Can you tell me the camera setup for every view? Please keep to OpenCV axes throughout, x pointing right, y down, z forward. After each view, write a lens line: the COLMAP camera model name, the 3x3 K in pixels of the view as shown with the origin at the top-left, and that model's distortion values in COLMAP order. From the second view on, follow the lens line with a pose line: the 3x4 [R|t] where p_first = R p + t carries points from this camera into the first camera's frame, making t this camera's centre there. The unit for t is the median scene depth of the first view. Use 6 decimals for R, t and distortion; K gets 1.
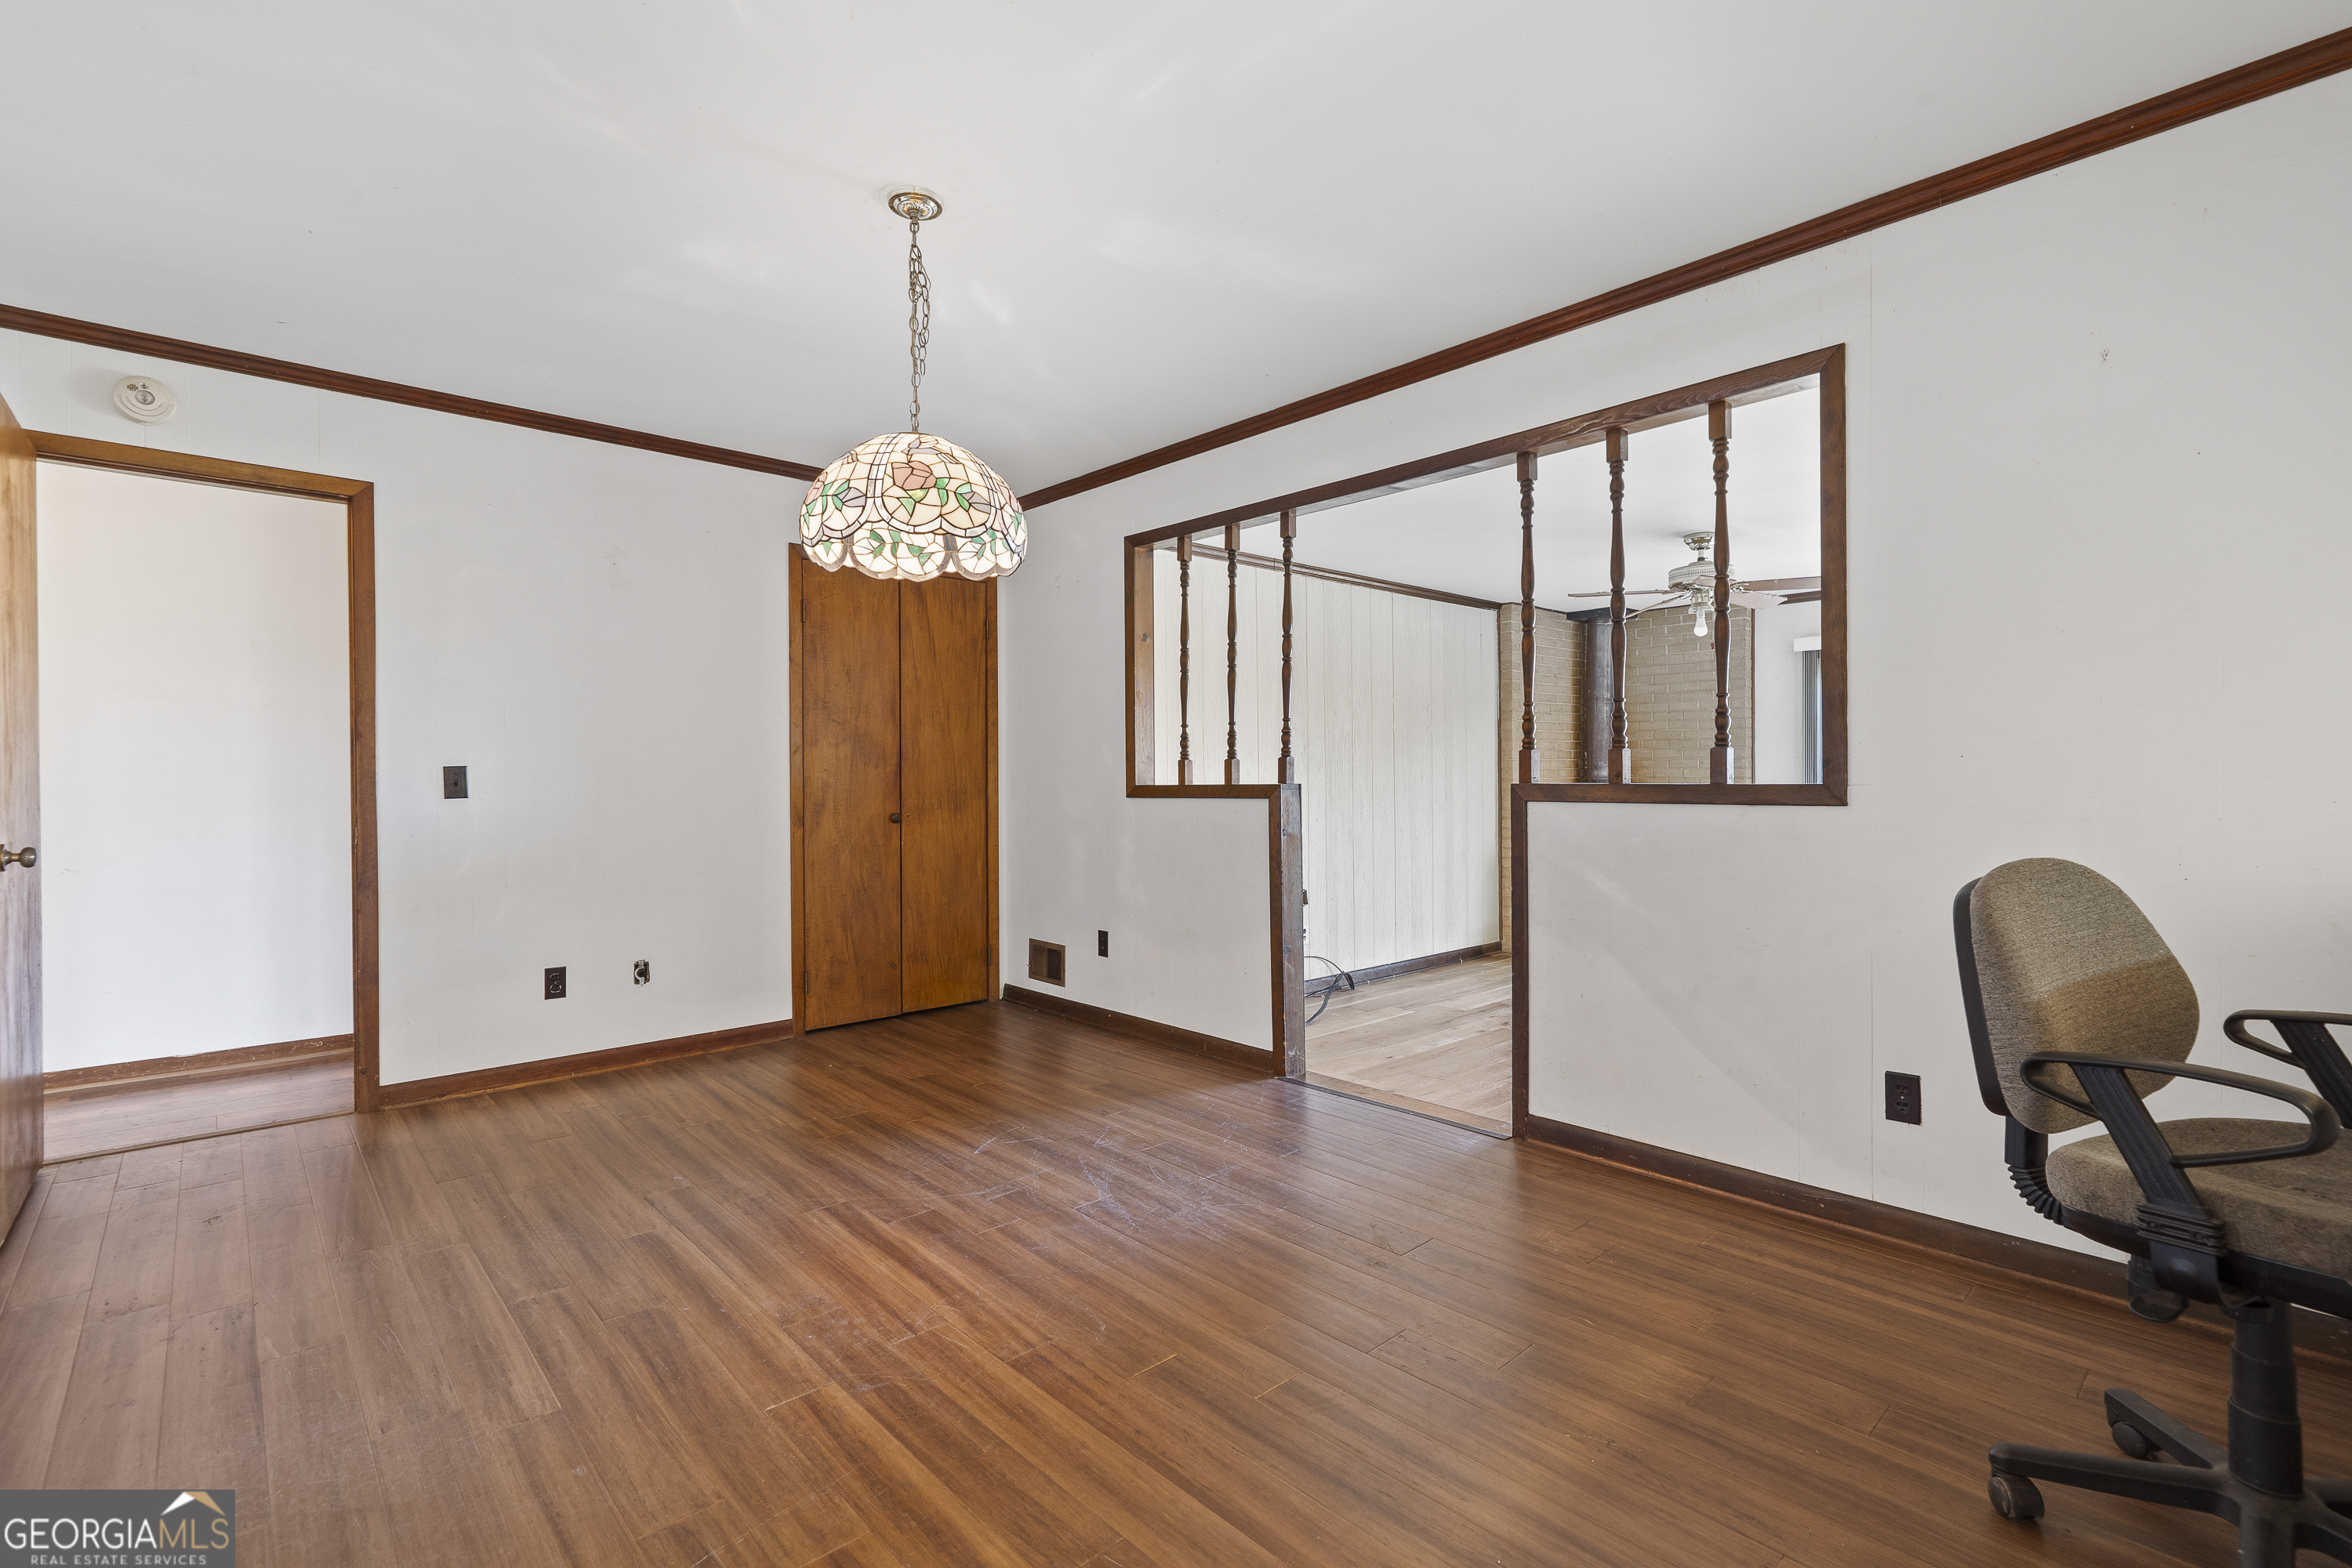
lens RADIAL K [[1072.4, 0, 1175.9], [0, 1072.4, 787.2], [0, 0, 1]] dist [0.000313, -0.000311]
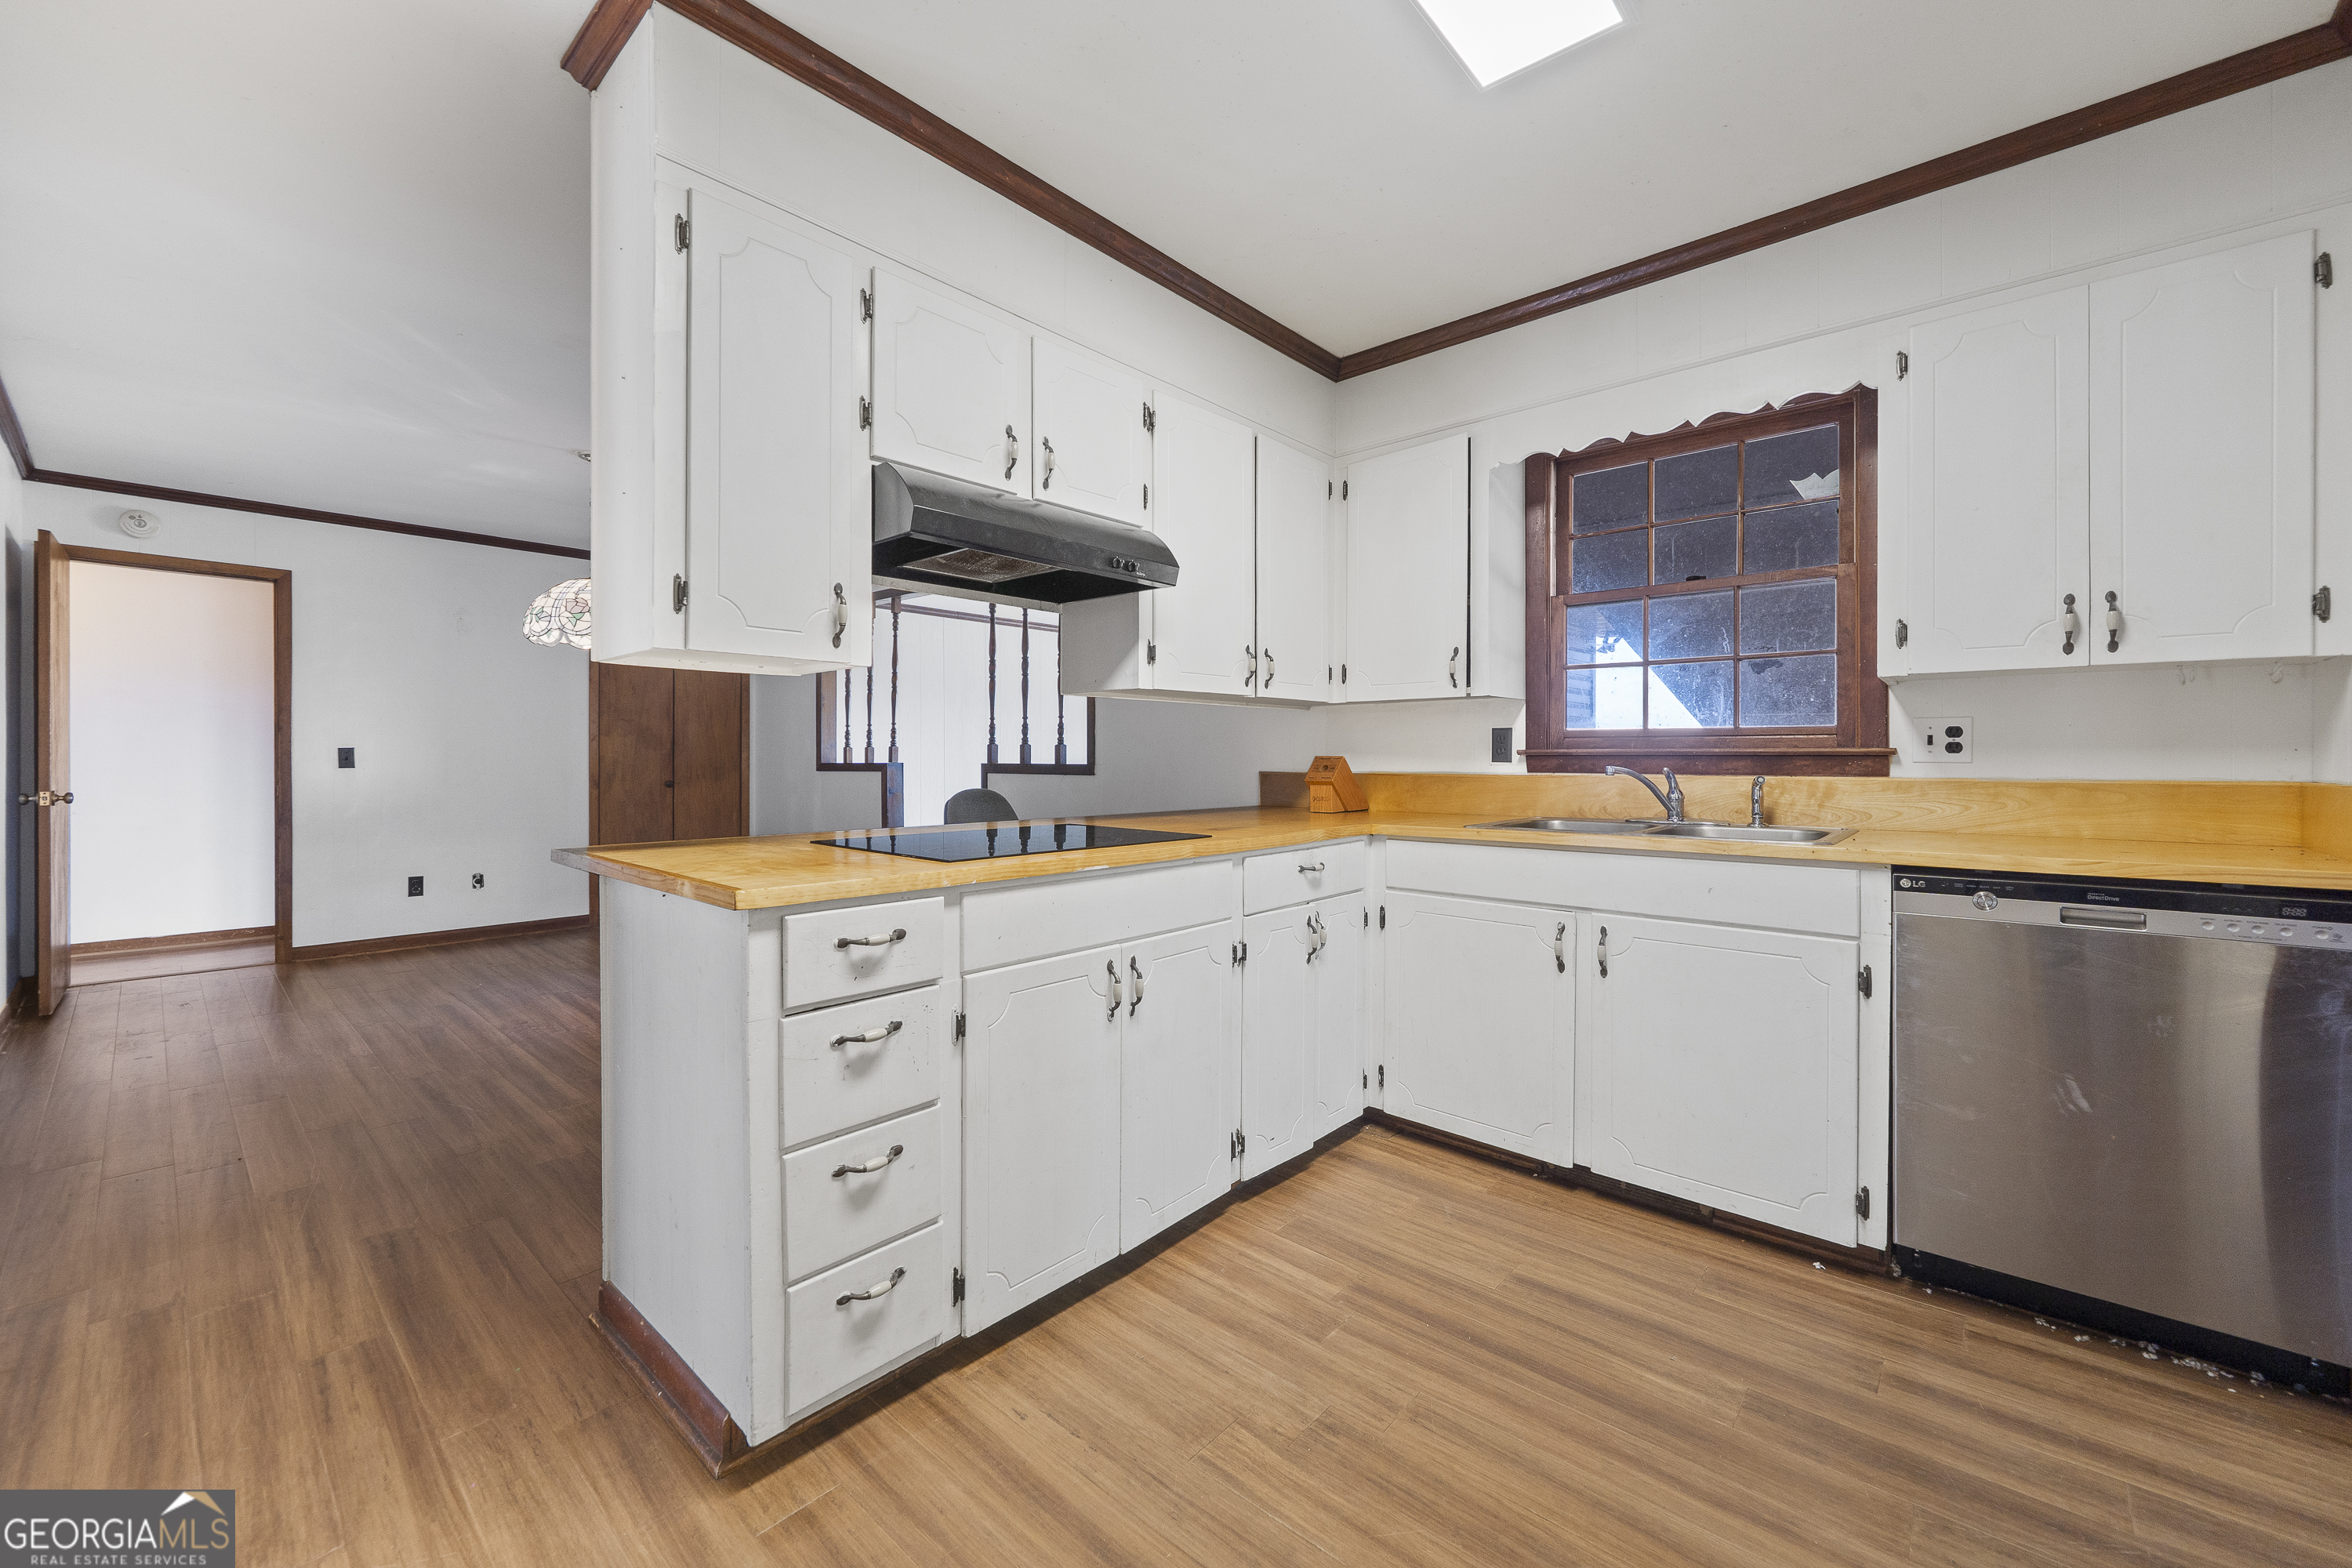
lens RADIAL K [[916.1, 0, 1177.4], [0, 916.1, 765.8], [0, 0, 1]] dist [-0.013071, -0.000016]
pose [[0.992671, 0.007316, 0.120625, 0.364469], [-0.007081, 0.999972, -0.002374, 0.001795], [-0.120639, 0.001502, 0.992695, -0.449990]]
